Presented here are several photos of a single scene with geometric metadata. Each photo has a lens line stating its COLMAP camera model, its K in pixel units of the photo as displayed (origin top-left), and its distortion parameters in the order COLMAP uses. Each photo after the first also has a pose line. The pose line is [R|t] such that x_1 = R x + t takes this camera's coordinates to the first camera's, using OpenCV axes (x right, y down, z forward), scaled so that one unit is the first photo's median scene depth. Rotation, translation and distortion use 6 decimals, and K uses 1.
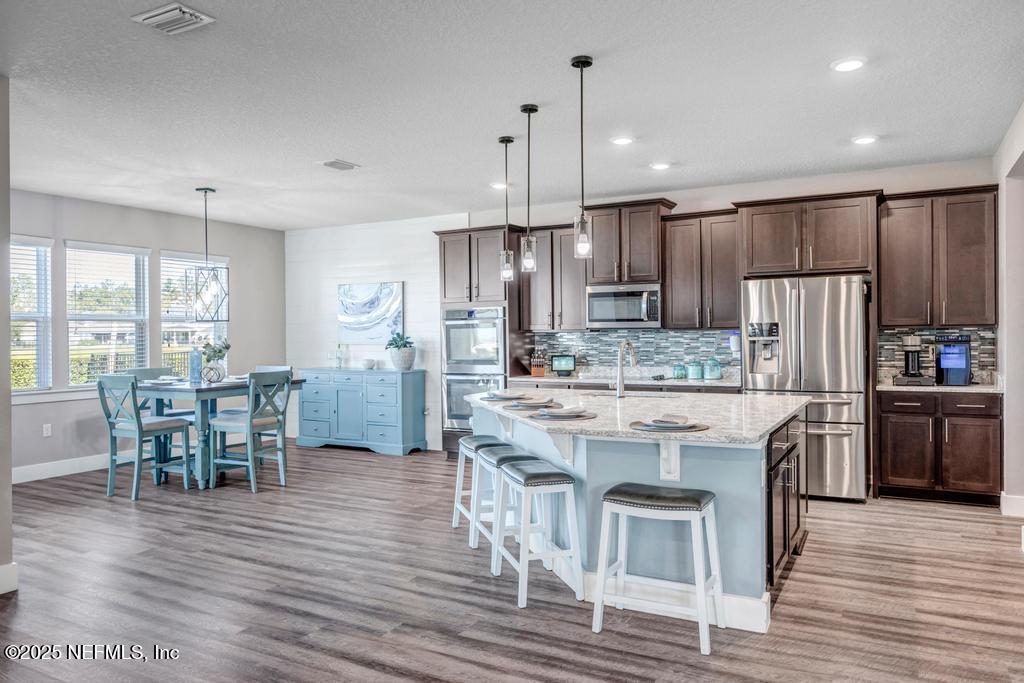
lens RADIAL K [[712.3, 0, 512.0], [0, 712.3, 341.5], [0, 0, 1]] dist [-0.049097, -0.001021]
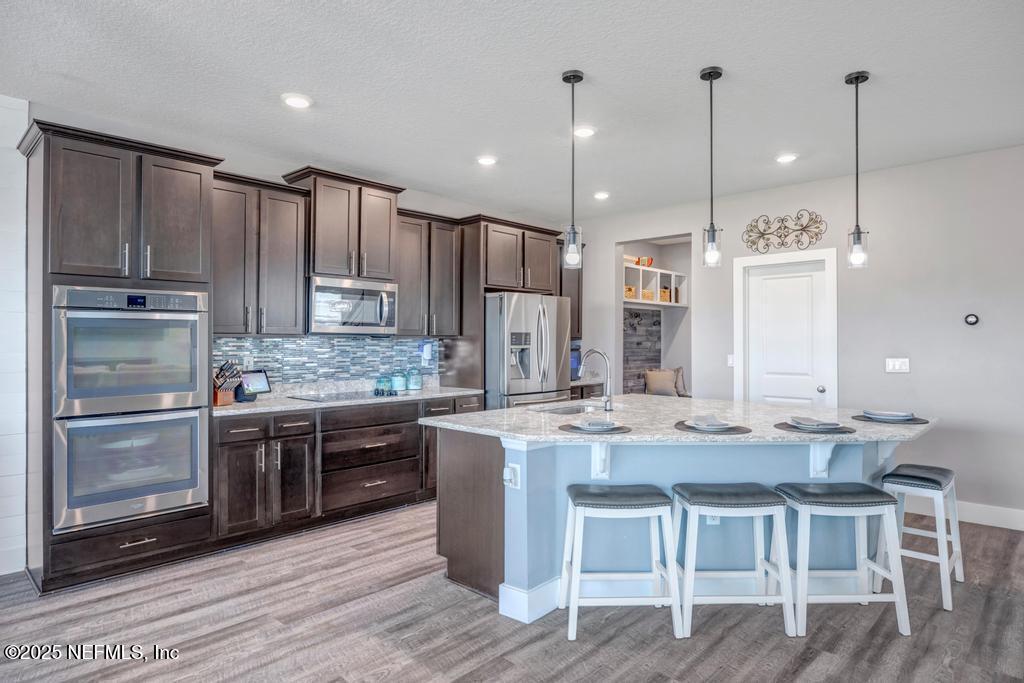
lens RADIAL K [[584.0, 0, 512.0], [0, 584.0, 341.5], [0, 0, 1]] dist [-0.001383, -0.001114]
pose [[0.252397, 0.010962, 0.967562, -0.448489], [0.001780, 0.999929, -0.011793, -0.001973], [-0.967622, 0.004698, 0.252360, 0.673606]]
